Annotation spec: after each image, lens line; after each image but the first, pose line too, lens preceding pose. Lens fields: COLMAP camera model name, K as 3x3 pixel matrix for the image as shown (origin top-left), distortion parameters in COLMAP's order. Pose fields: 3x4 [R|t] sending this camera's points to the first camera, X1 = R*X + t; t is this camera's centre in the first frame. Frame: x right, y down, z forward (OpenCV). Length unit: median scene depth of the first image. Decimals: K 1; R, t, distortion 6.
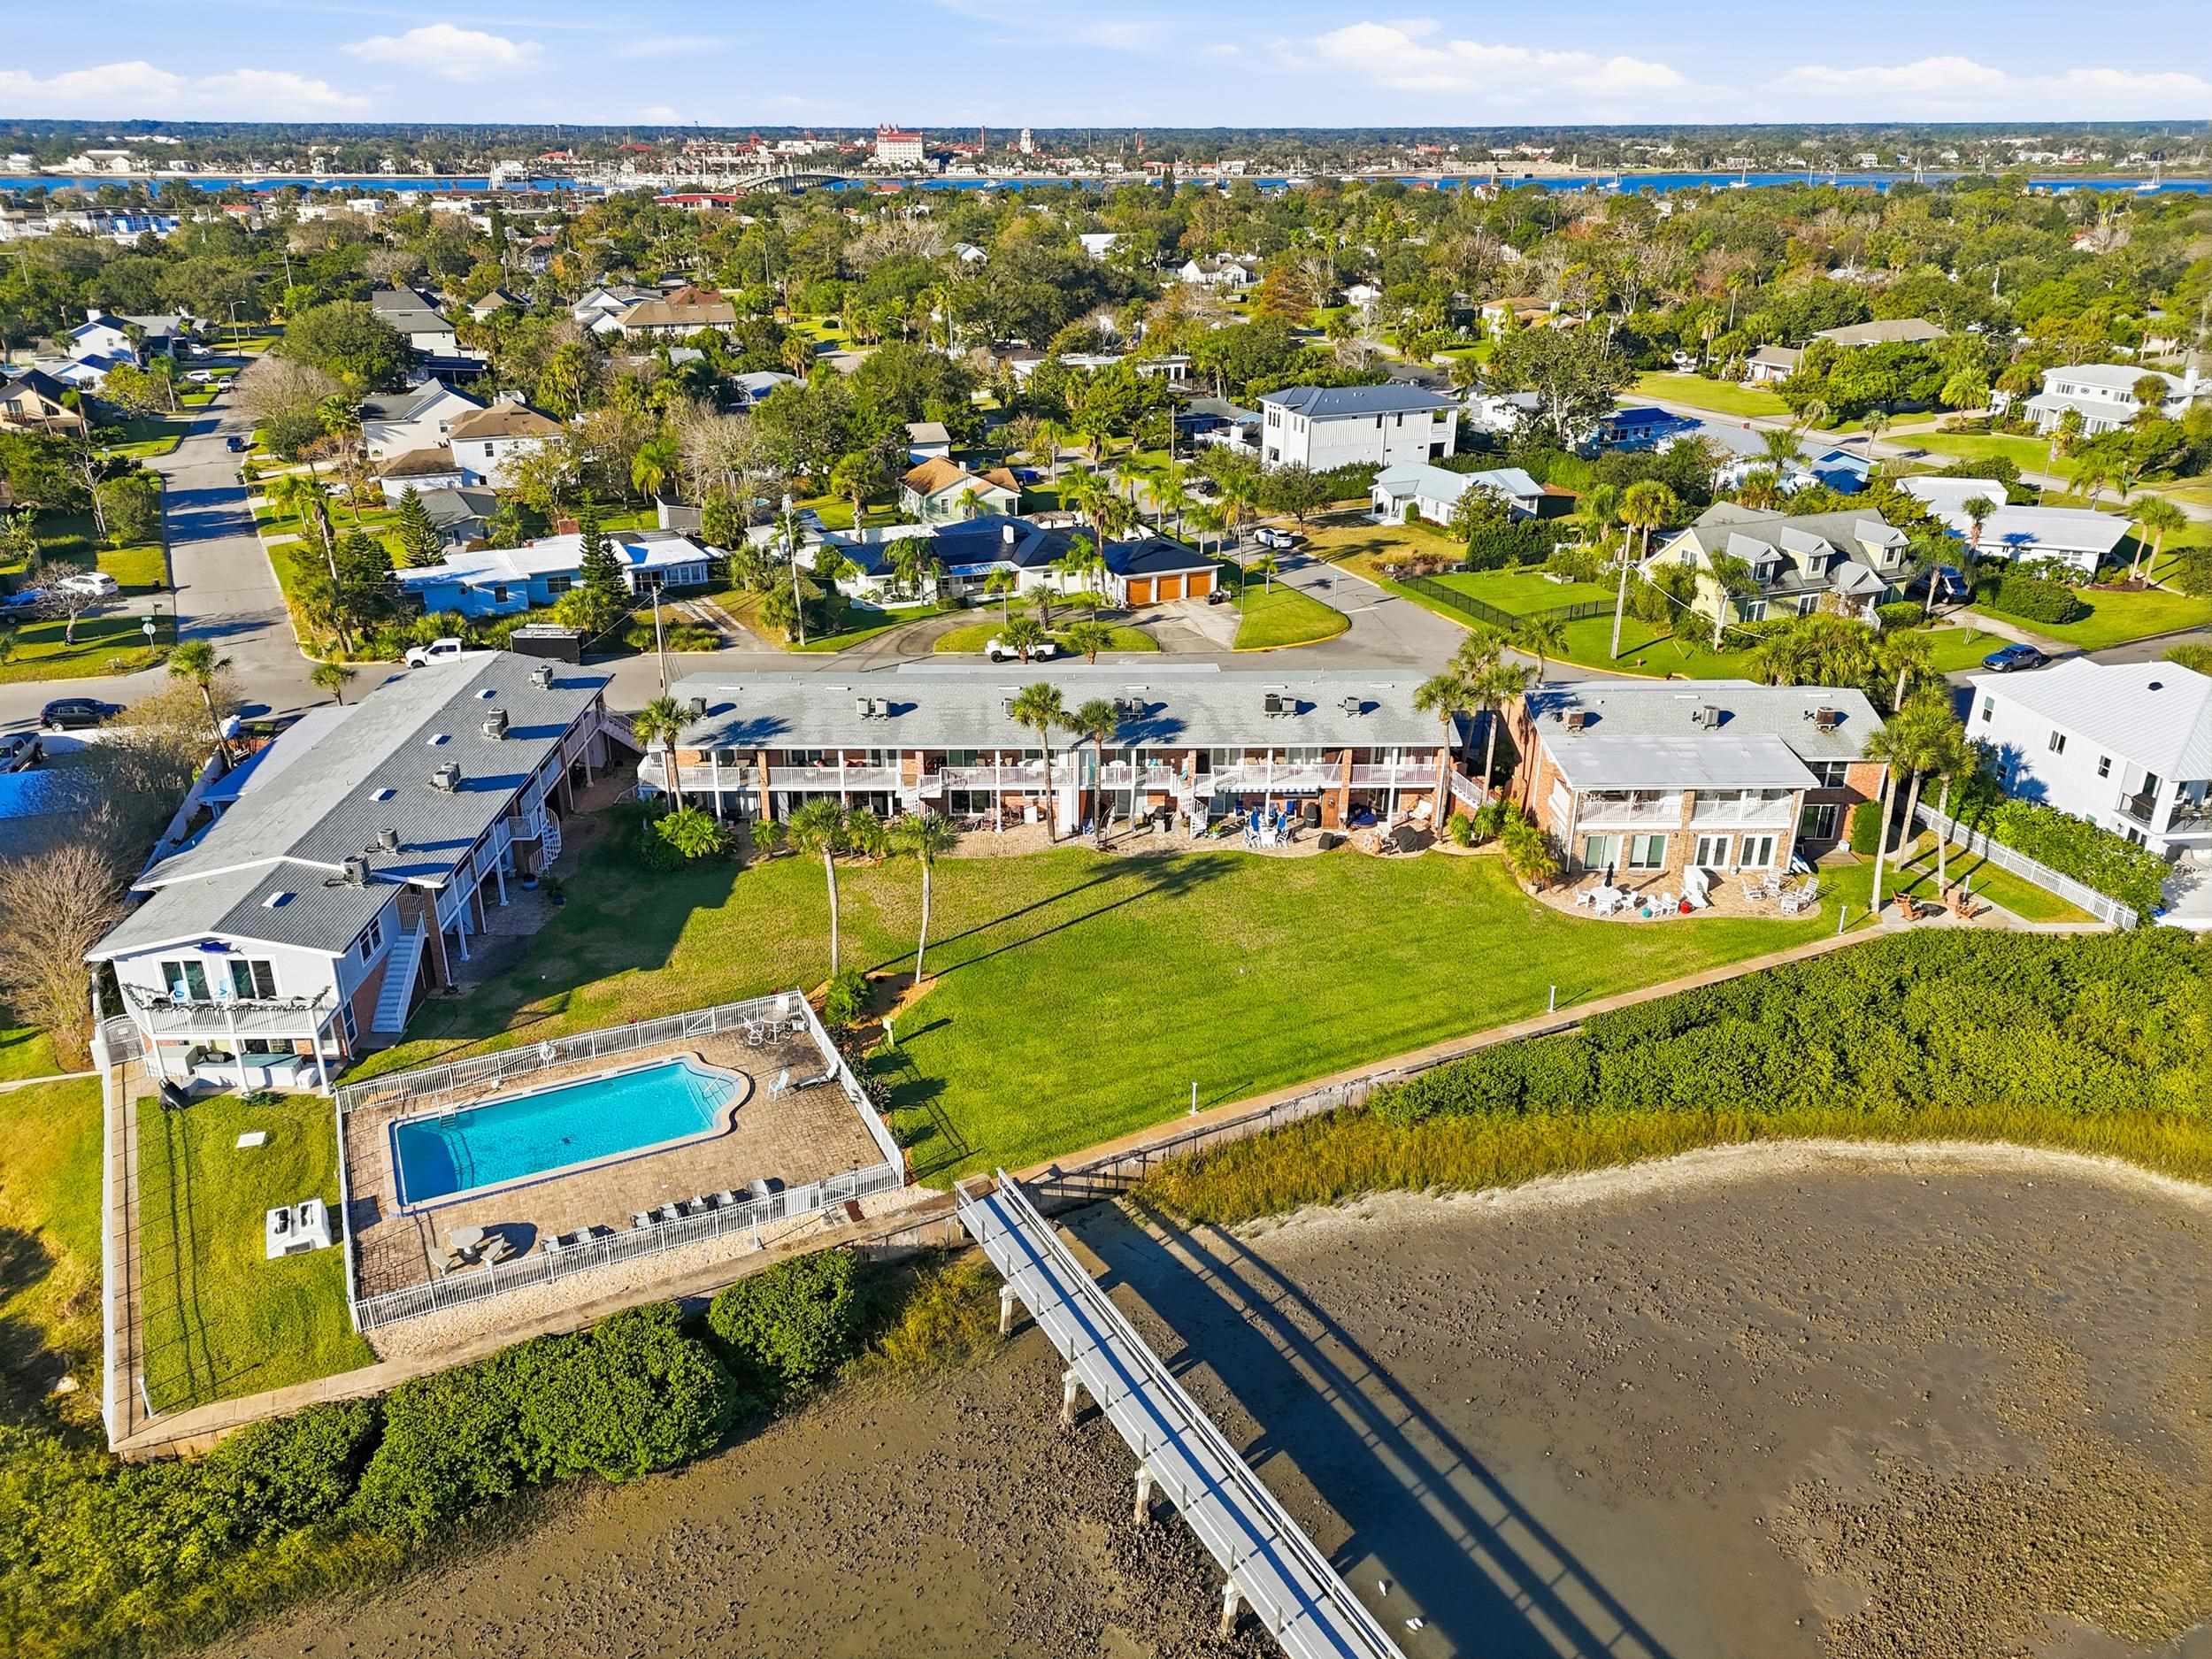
lens RADIAL K [[1611.0, 0, 1101.3], [0, 1611.0, 828.5], [0, 0, 1]] dist [0.067351, -0.057335]
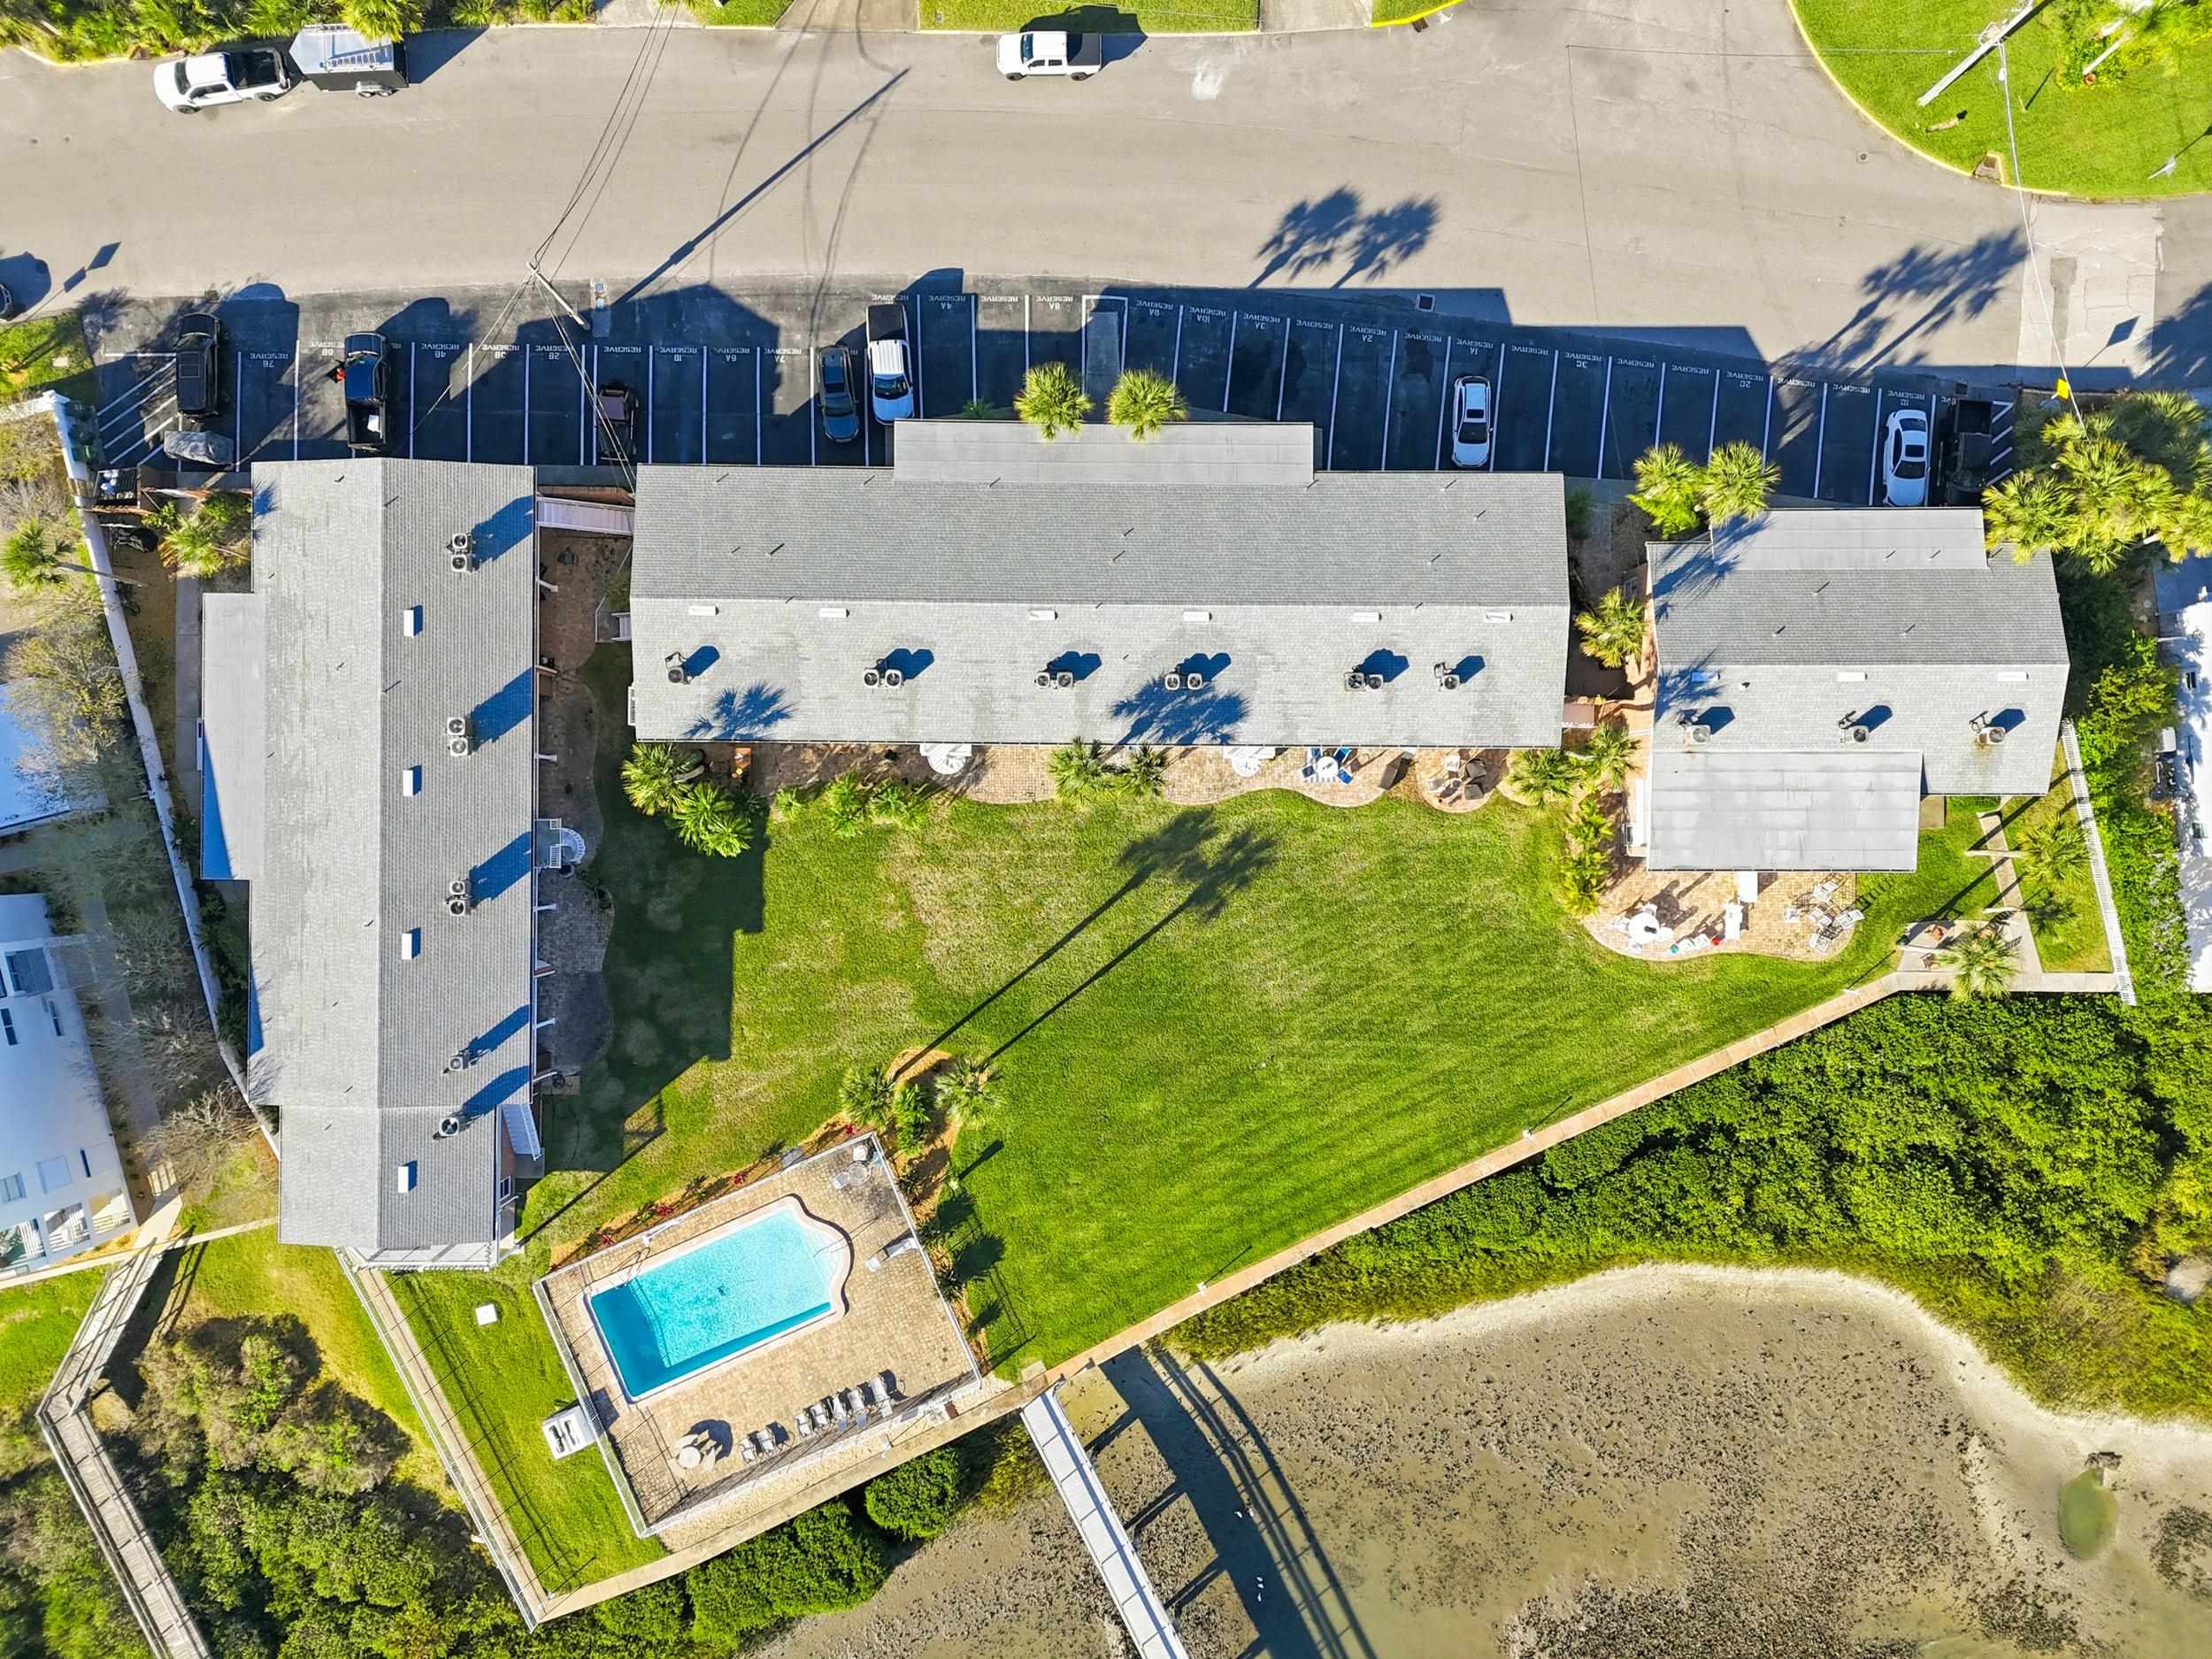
lens RADIAL K [[1538.0, 0, 1119.1], [0, 1538.0, 837.0], [0, 0, 1]] dist [0.001628, 0.035452]
pose [[0.999466, 0.032686, -0.000555, -0.018791], [-0.012552, 0.399362, 0.916707, -1.101212], [0.030185, -0.916210, 0.399559, 0.857856]]
